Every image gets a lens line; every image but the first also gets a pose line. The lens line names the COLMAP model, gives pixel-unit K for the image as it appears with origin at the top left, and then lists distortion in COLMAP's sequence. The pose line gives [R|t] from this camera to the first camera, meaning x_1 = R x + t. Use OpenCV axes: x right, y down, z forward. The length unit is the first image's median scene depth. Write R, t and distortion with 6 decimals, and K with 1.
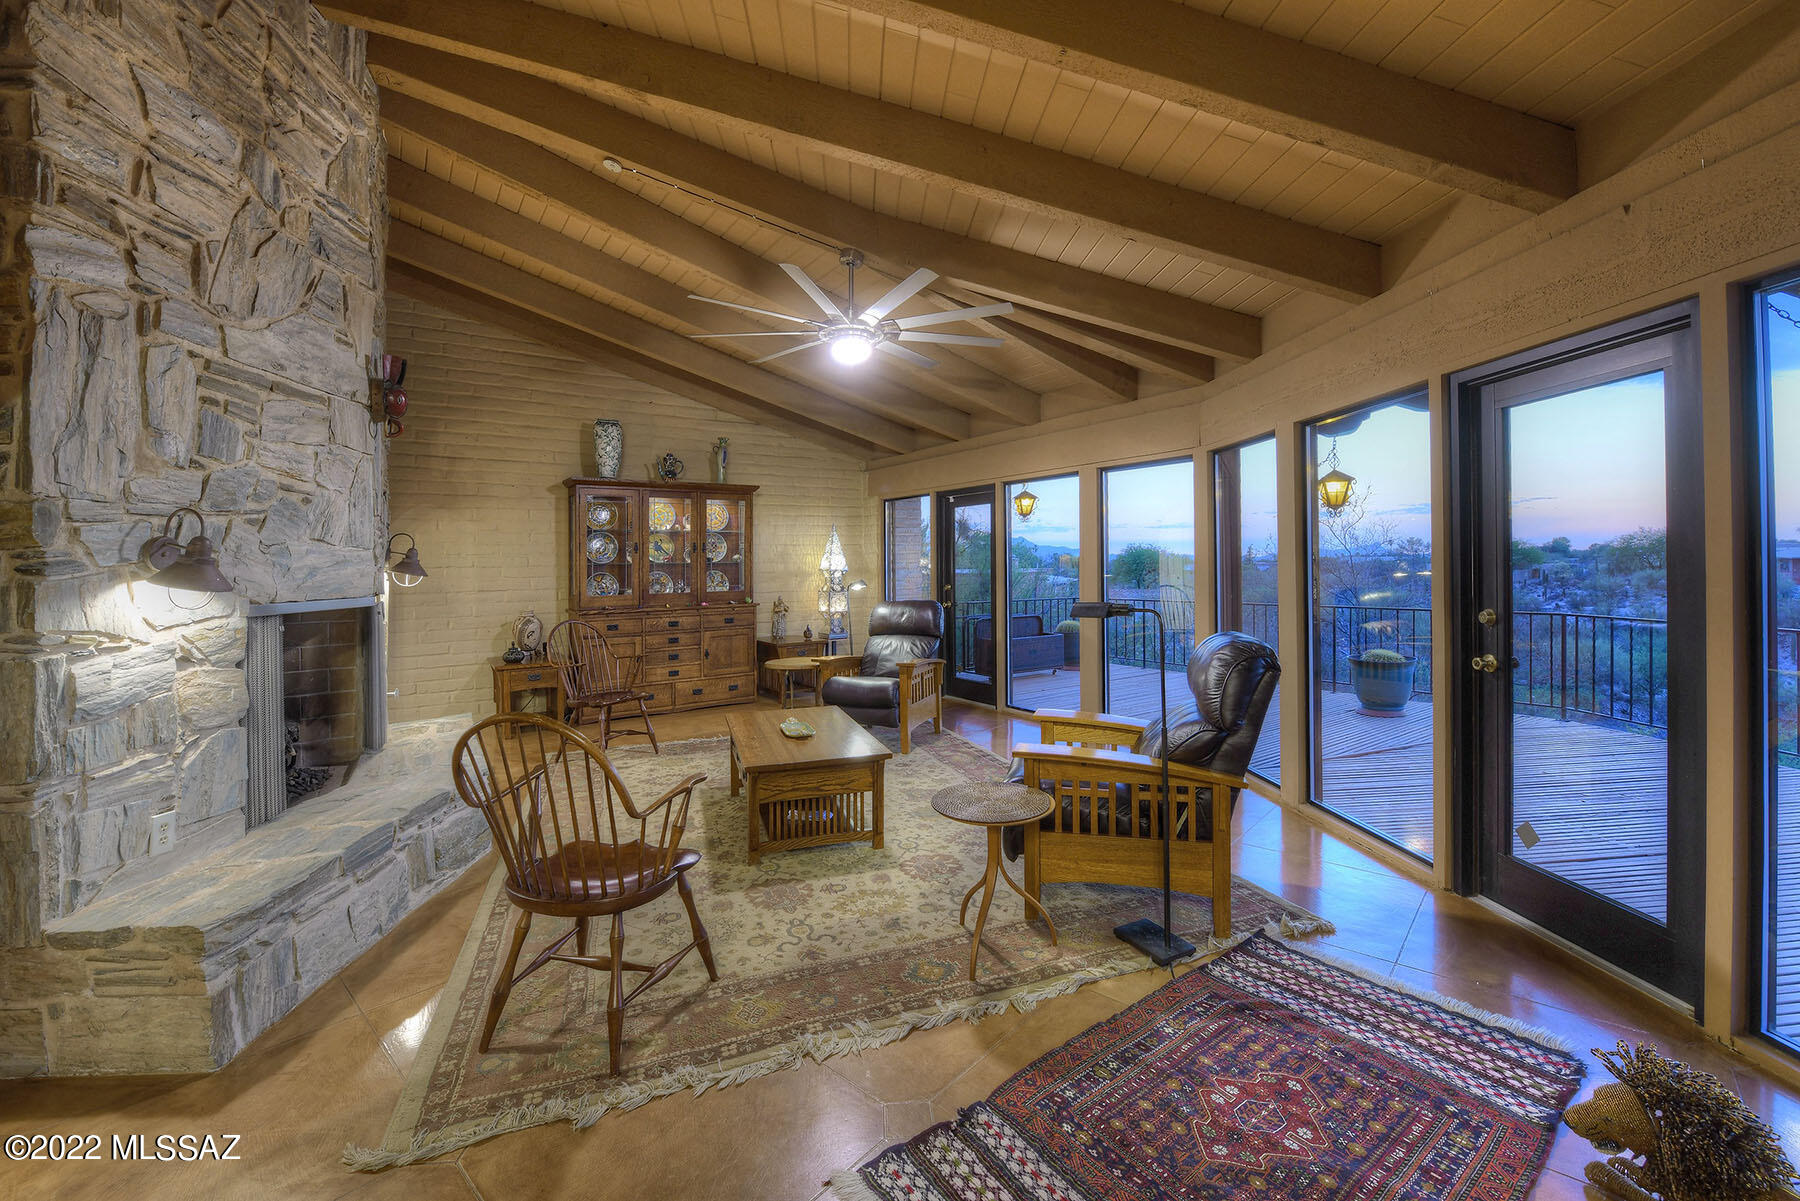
lens RADIAL K [[747.8, 0, 1011.4], [0, 747.8, 571.0], [0, 0, 1]] dist [-0.014105, -0.000992]
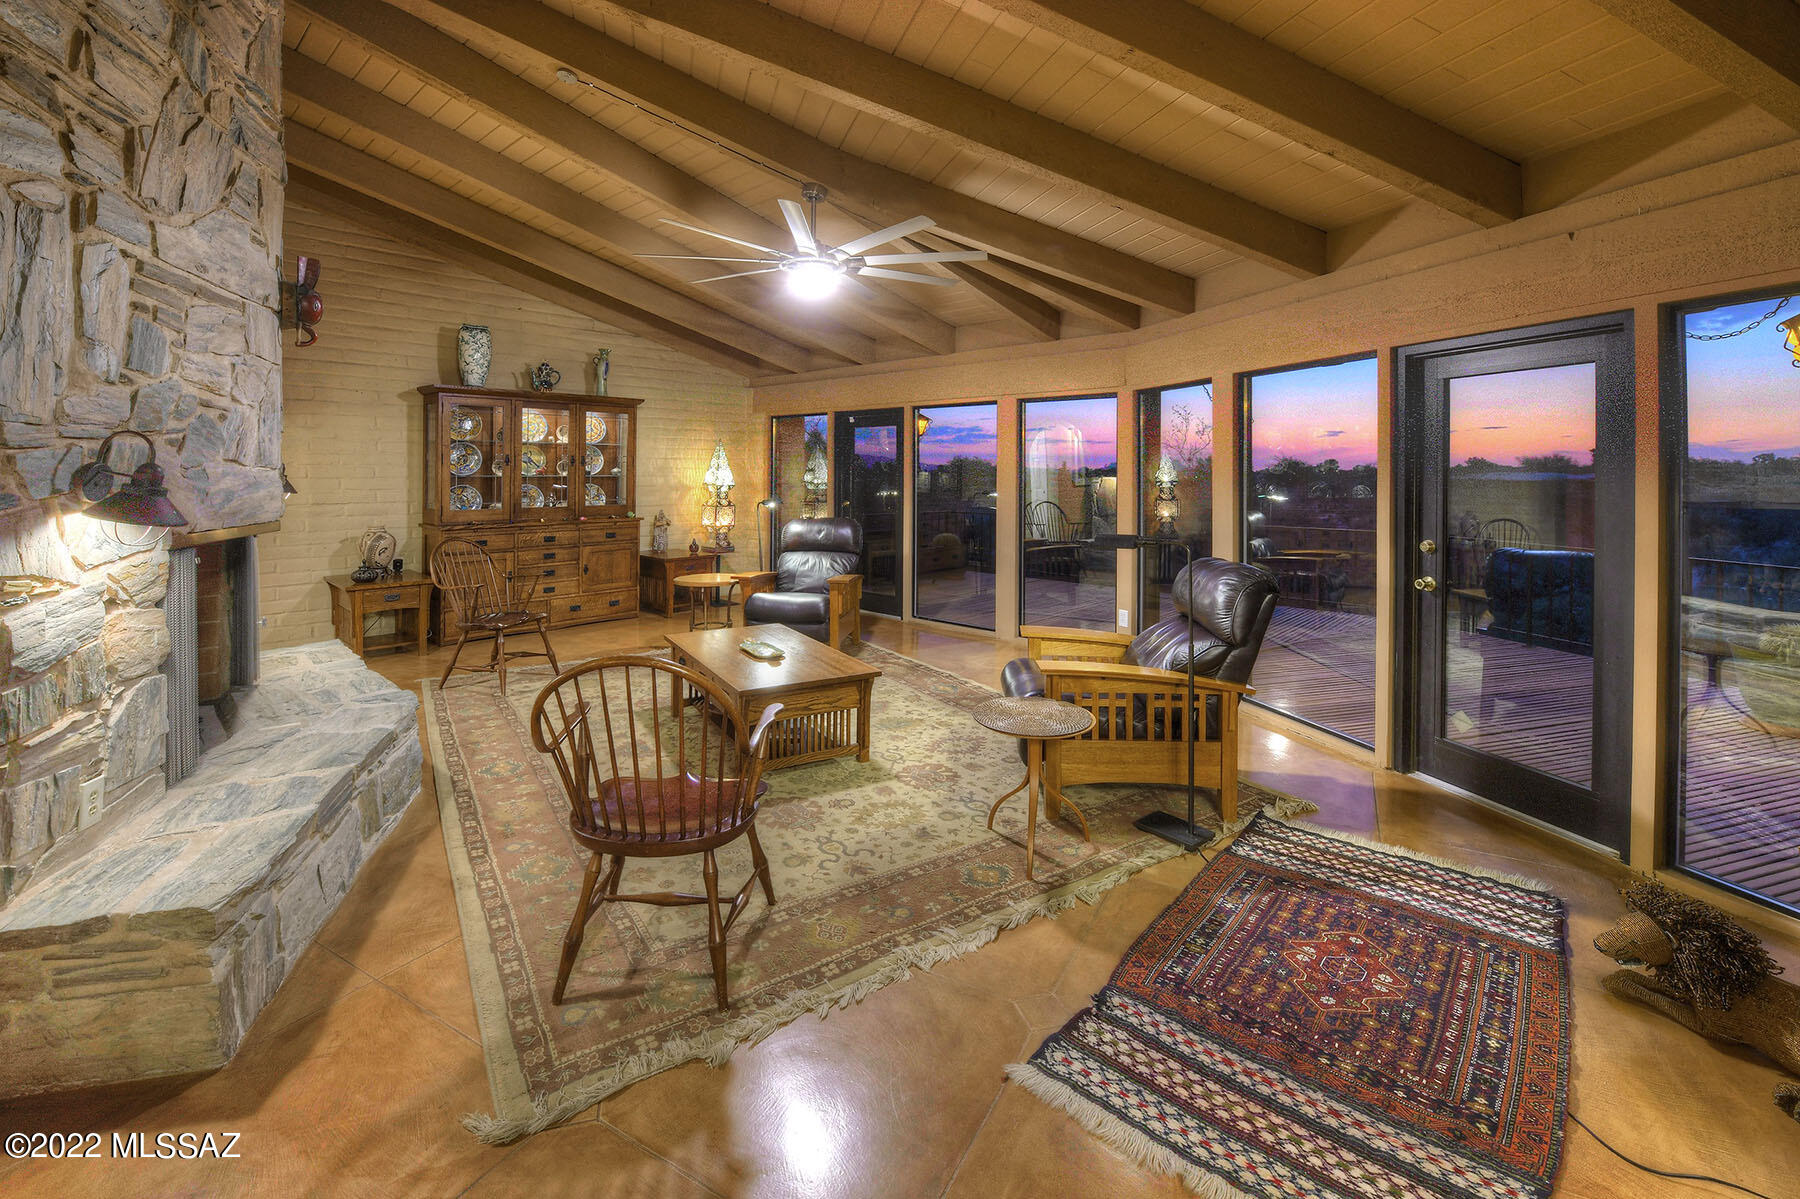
lens RADIAL K [[711.3, 0, 951.3], [0, 711.3, 478.4], [0, 0, 1]] dist [-0.012853, 0.000541]
pose [[0.982603, 0.008774, 0.185512, -0.294124], [-0.009120, 0.999958, 0.001011, -0.036720], [-0.185495, -0.002686, 0.982641, -0.007226]]
